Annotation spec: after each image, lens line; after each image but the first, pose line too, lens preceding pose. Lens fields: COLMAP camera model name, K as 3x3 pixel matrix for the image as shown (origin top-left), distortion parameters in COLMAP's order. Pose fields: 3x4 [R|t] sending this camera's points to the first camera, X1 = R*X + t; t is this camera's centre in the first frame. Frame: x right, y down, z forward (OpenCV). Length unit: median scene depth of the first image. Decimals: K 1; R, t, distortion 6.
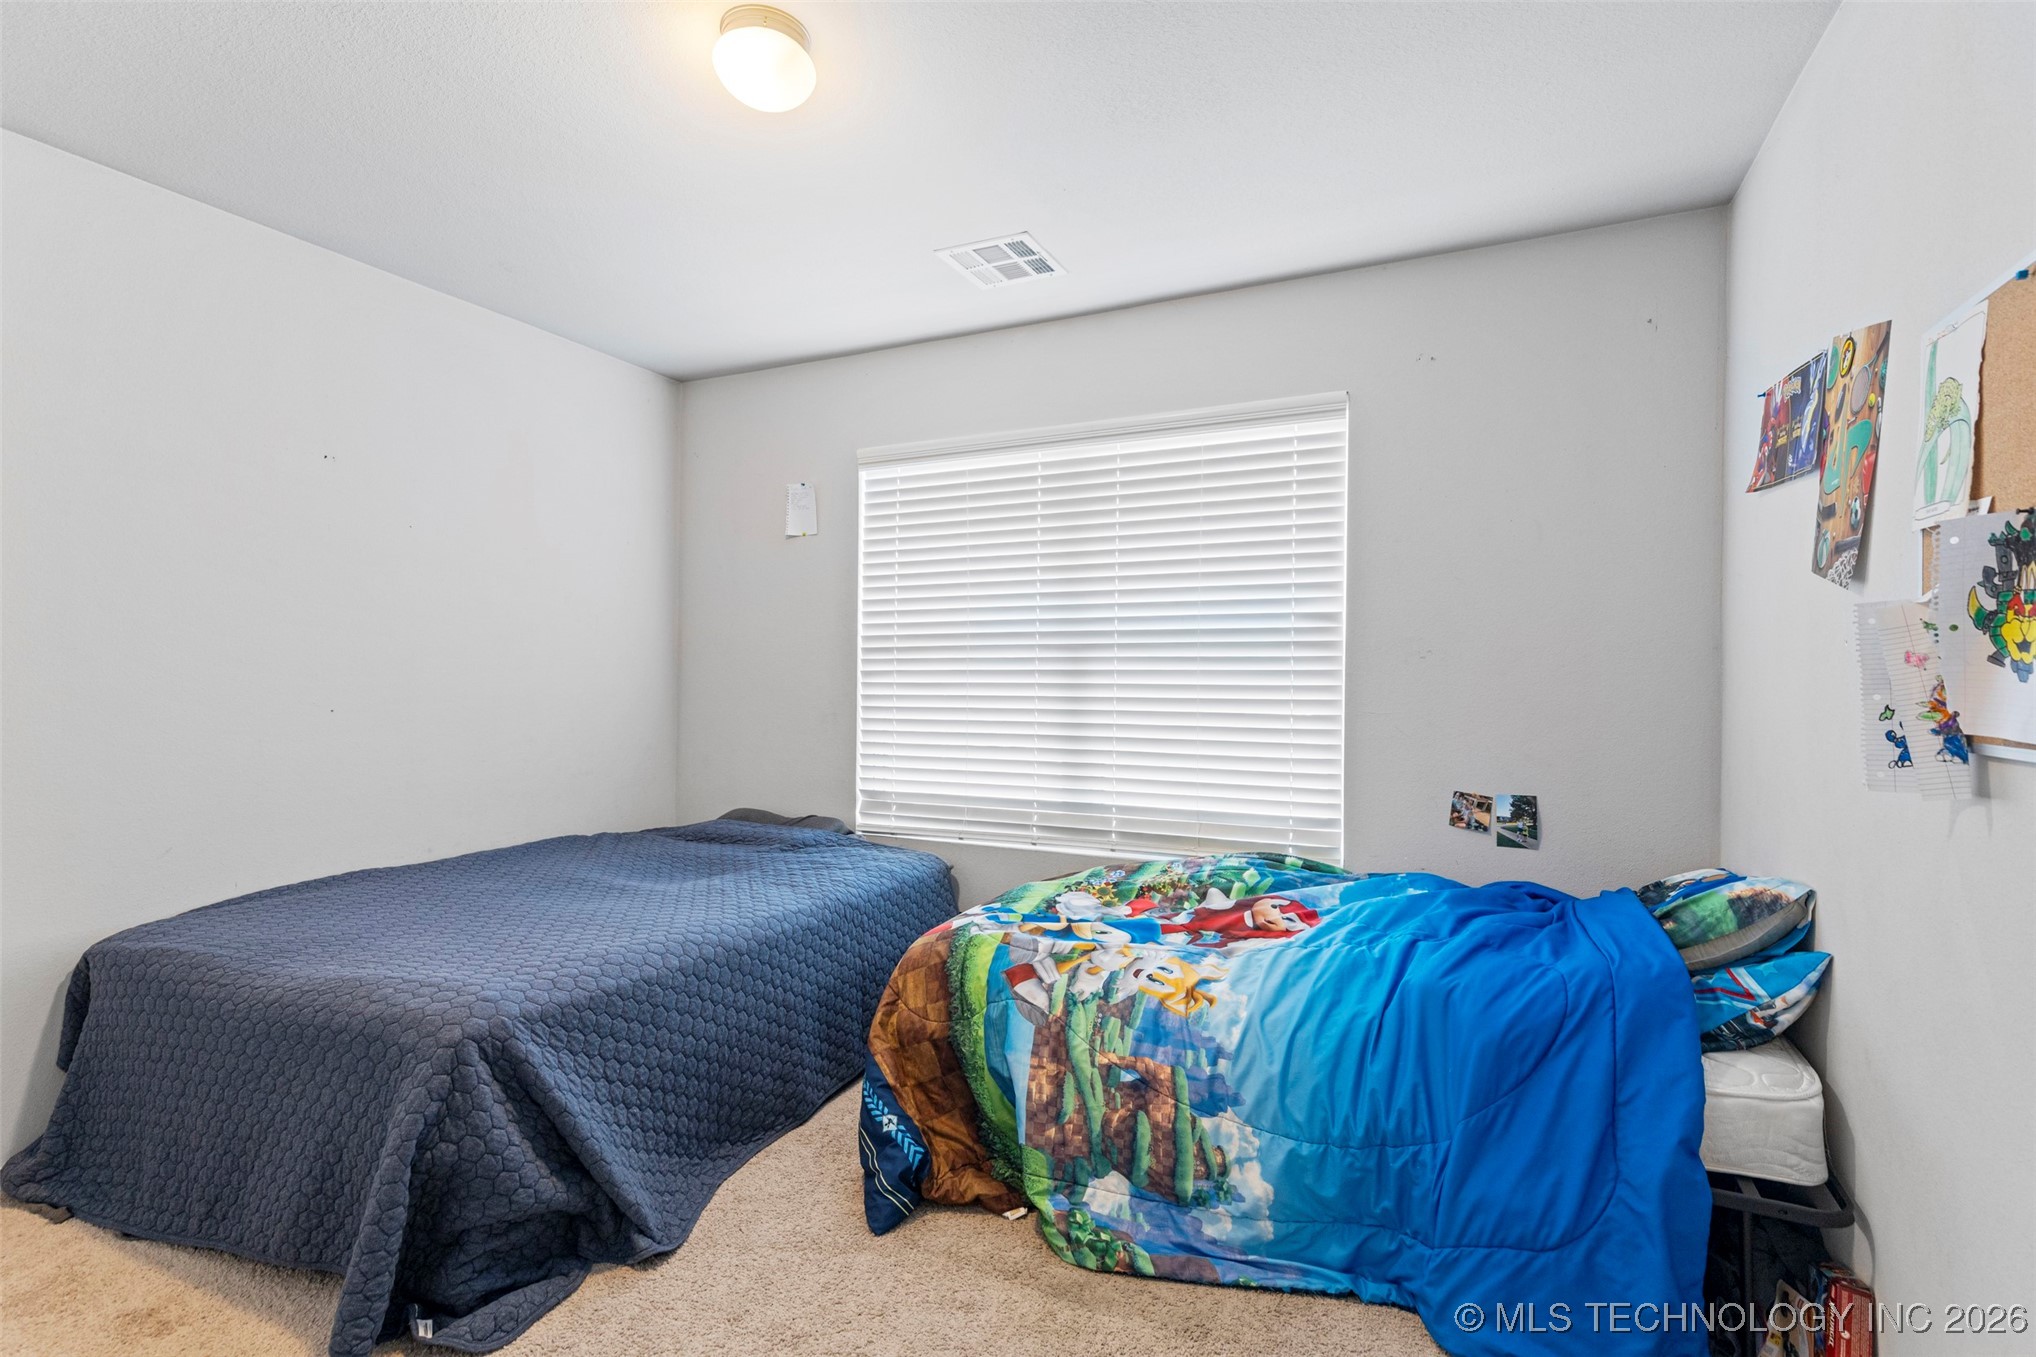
lens RADIAL K [[955.0, 0, 1018.1], [0, 955.0, 680.8], [0, 0, 1]] dist [0.001251, -0.000107]
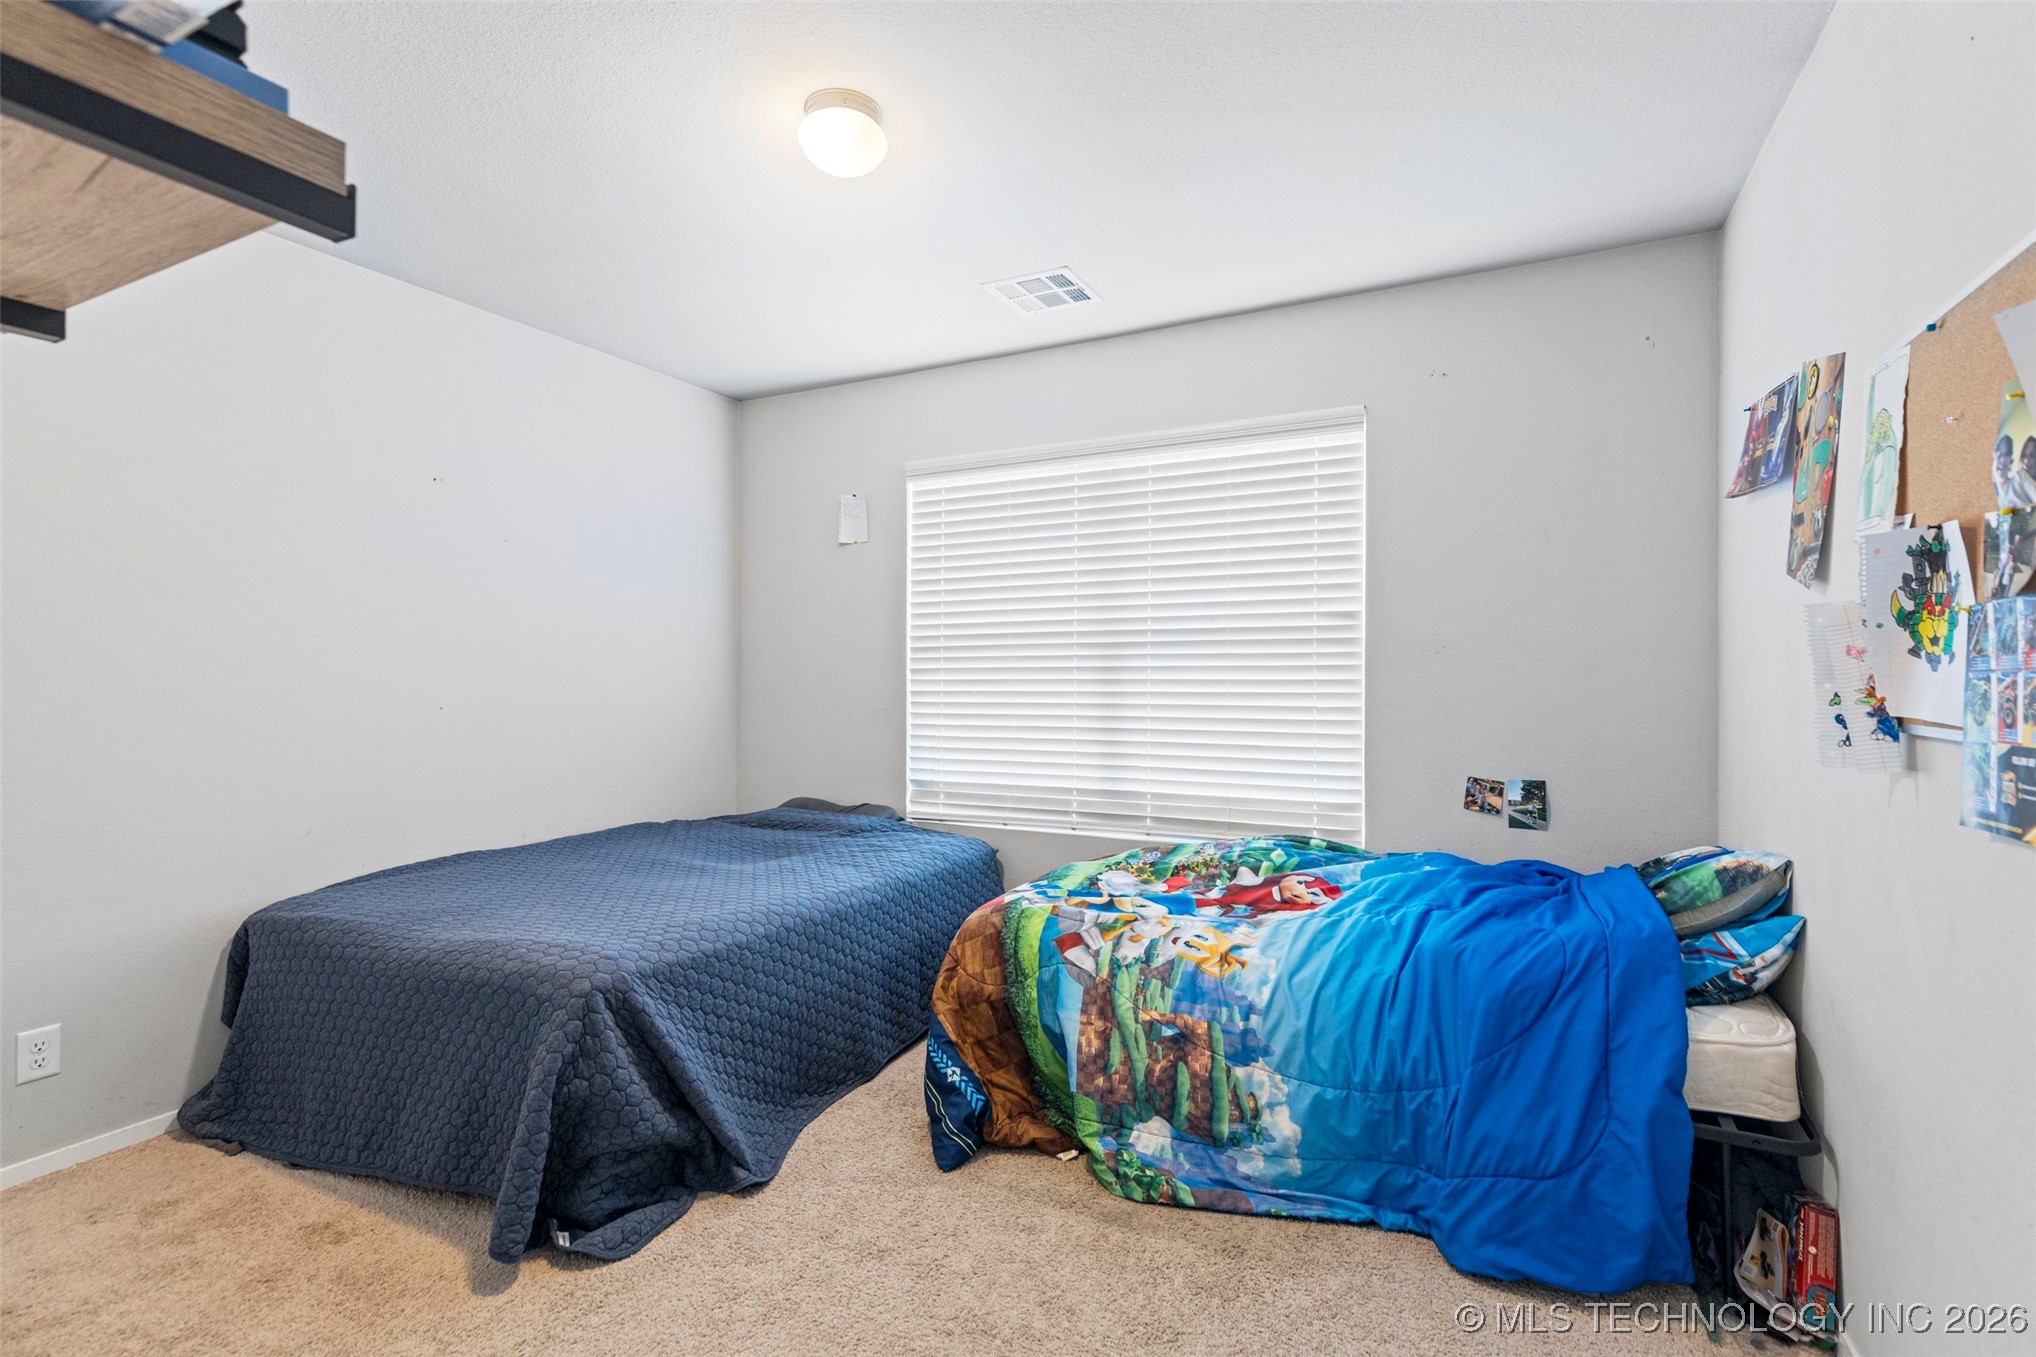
lens RADIAL K [[930.0, 0, 1018.6], [0, 930.0, 672.7], [0, 0, 1]] dist [0.000741, 0.000160]
pose [[0.999502, -0.007273, -0.030721, -0.024814], [0.007122, 0.999962, -0.005030, 0.000438], [0.030756, 0.004809, 0.999515, -0.096966]]
